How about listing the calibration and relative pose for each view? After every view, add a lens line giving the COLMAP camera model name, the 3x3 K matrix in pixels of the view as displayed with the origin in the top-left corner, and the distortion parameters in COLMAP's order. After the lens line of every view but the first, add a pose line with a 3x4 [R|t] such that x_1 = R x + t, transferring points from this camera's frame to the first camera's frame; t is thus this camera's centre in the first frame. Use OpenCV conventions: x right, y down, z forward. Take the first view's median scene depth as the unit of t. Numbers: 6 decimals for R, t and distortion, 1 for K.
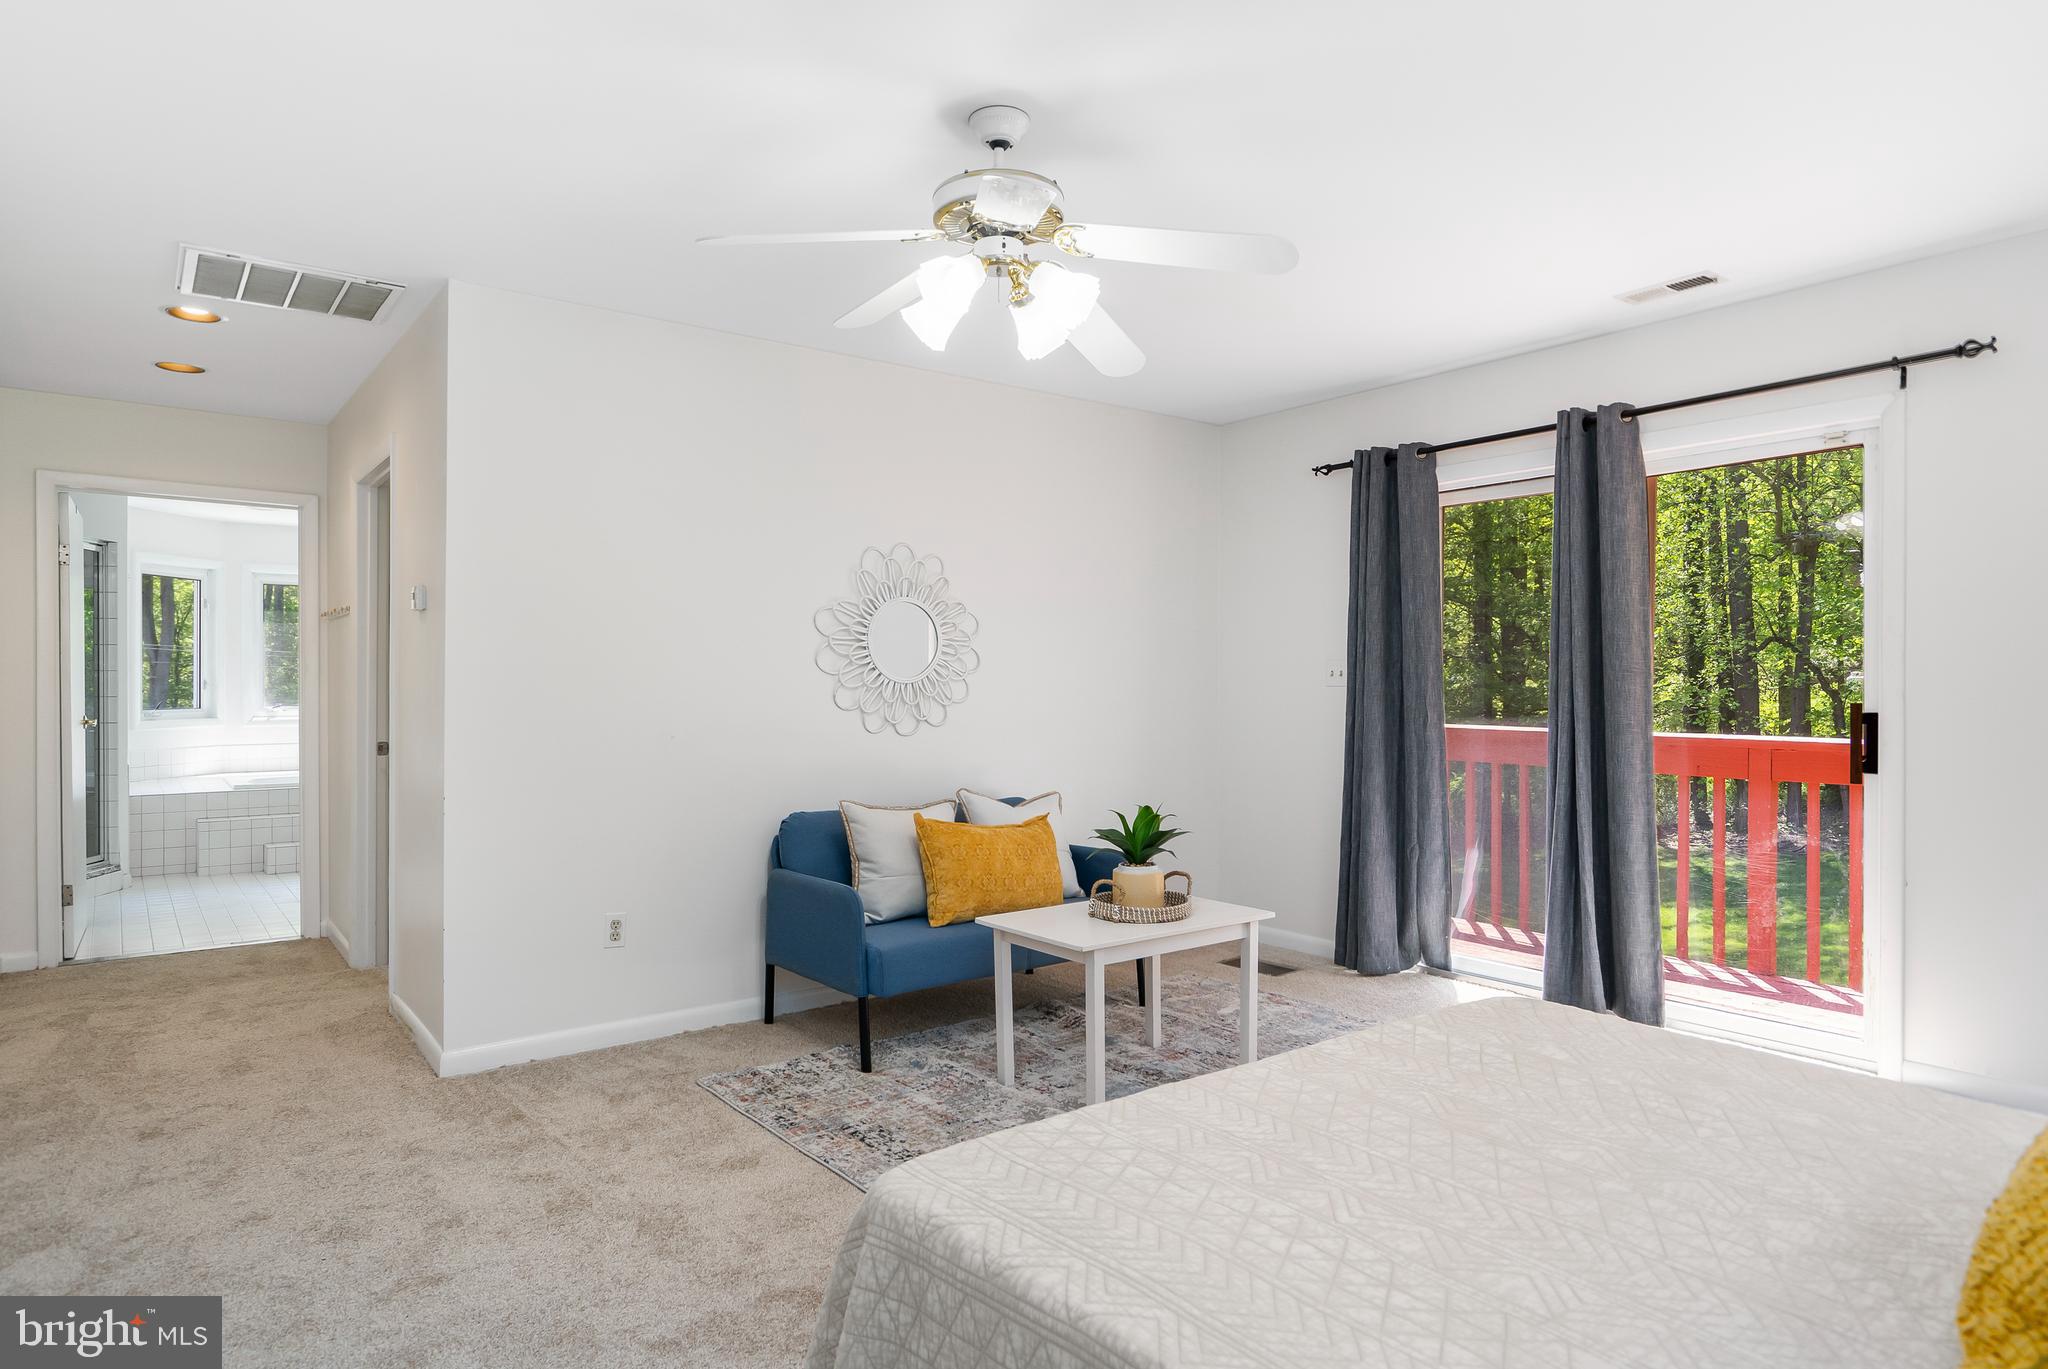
lens RADIAL K [[1190.3, 0, 1013.6], [0, 1190.3, 688.7], [0, 0, 1]] dist [0.016821, -0.000826]
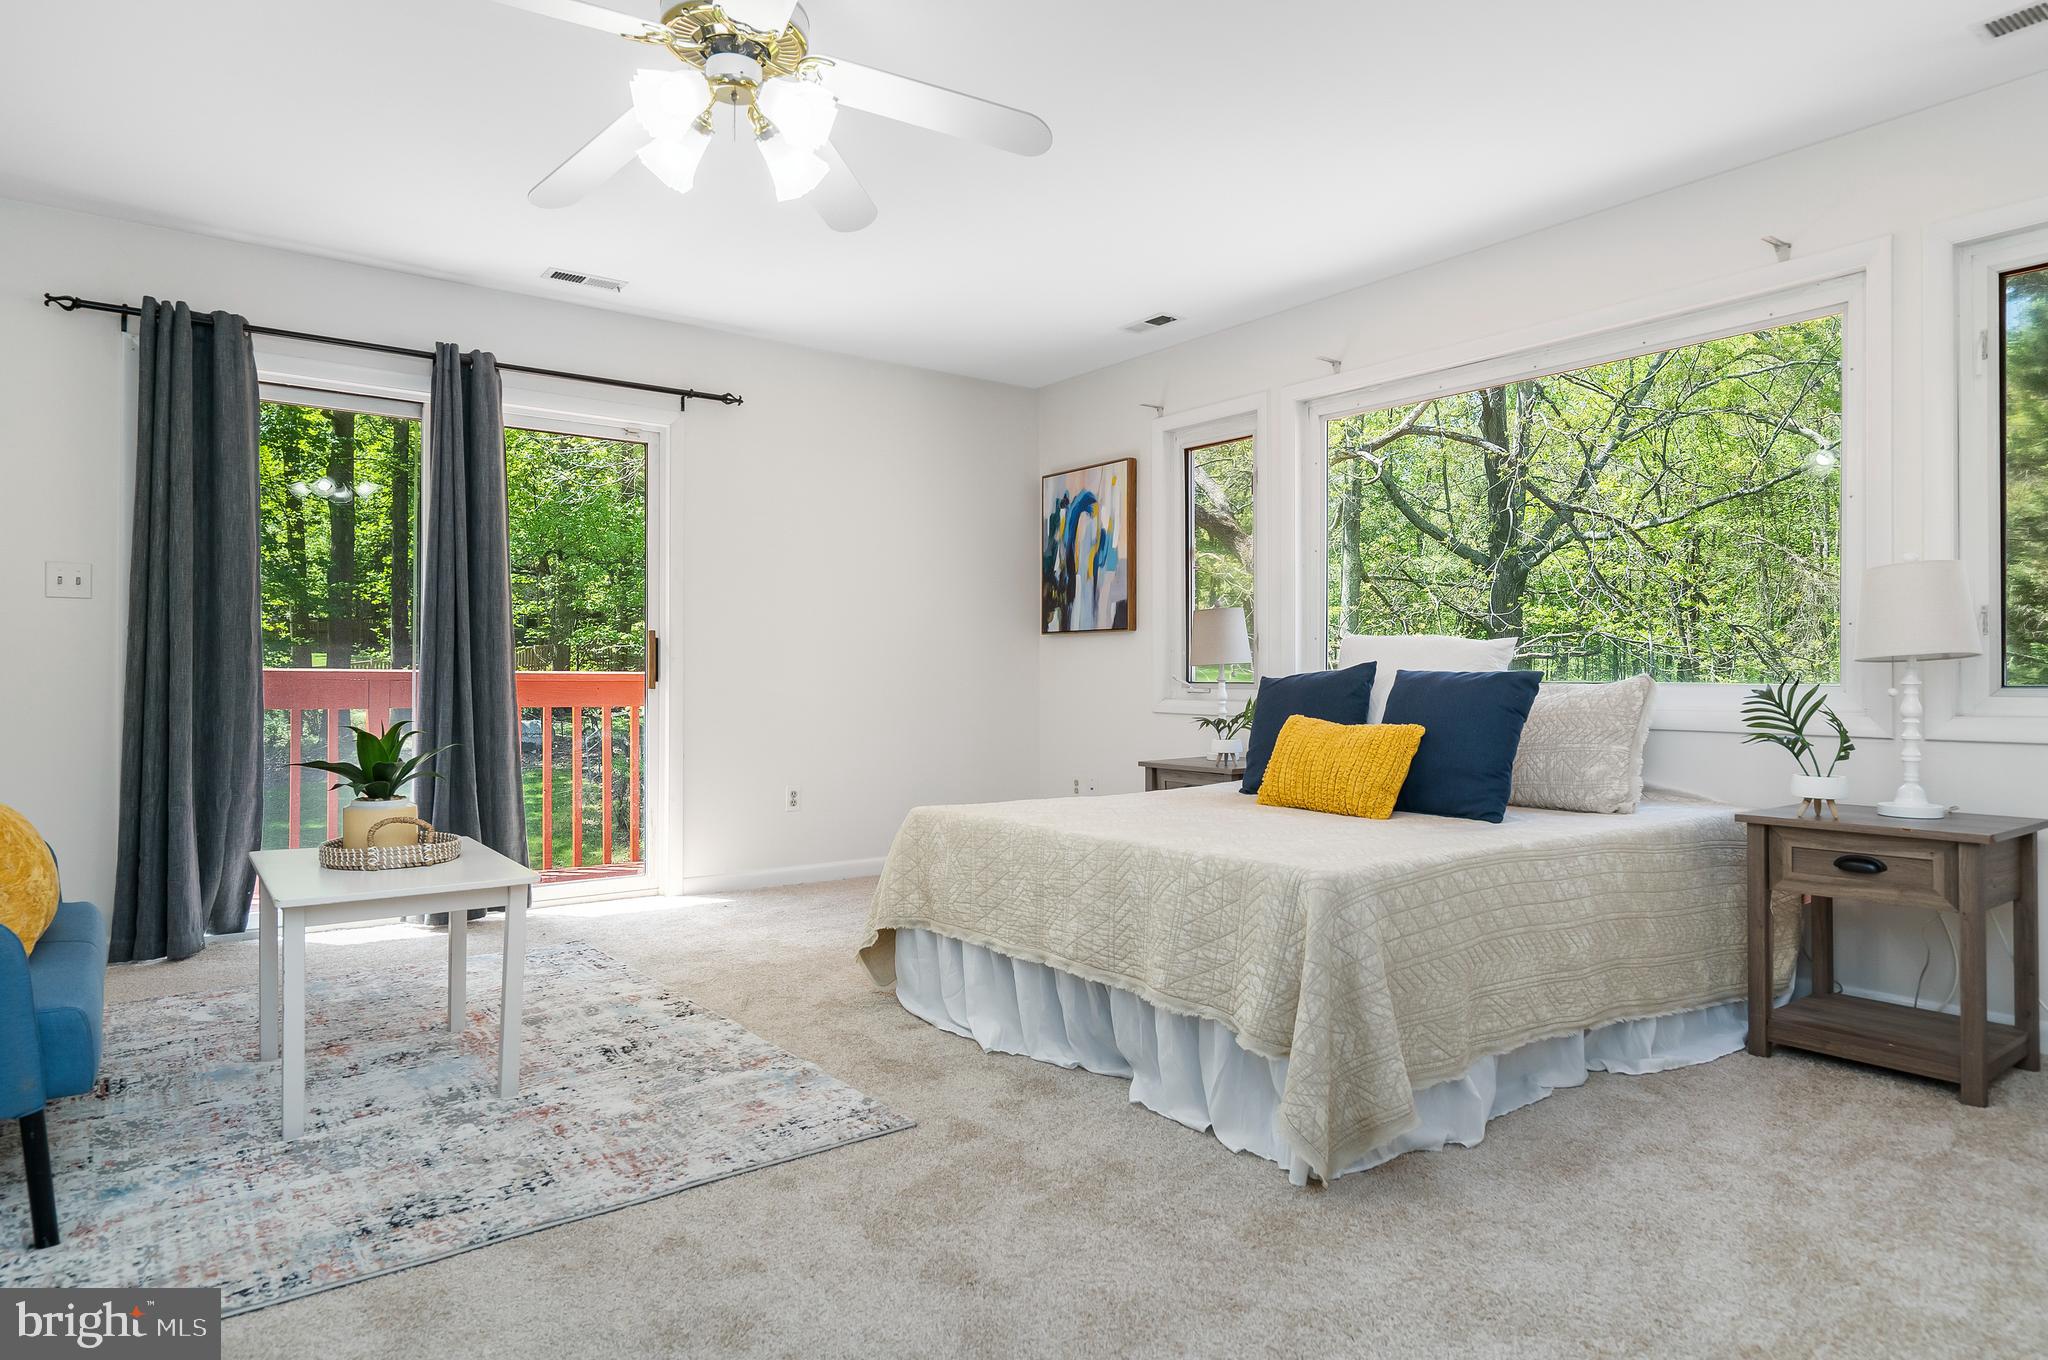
lens RADIAL K [[1190.3, 0, 1030.5], [0, 1190.3, 672.6], [0, 0, 1]] dist [0.016821, -0.000826]
pose [[0.013834, 0.000792, 0.999904, -0.620400], [-0.002499, 0.999997, -0.000757, 0.057375], [-0.999901, -0.002489, 0.013836, 0.513428]]
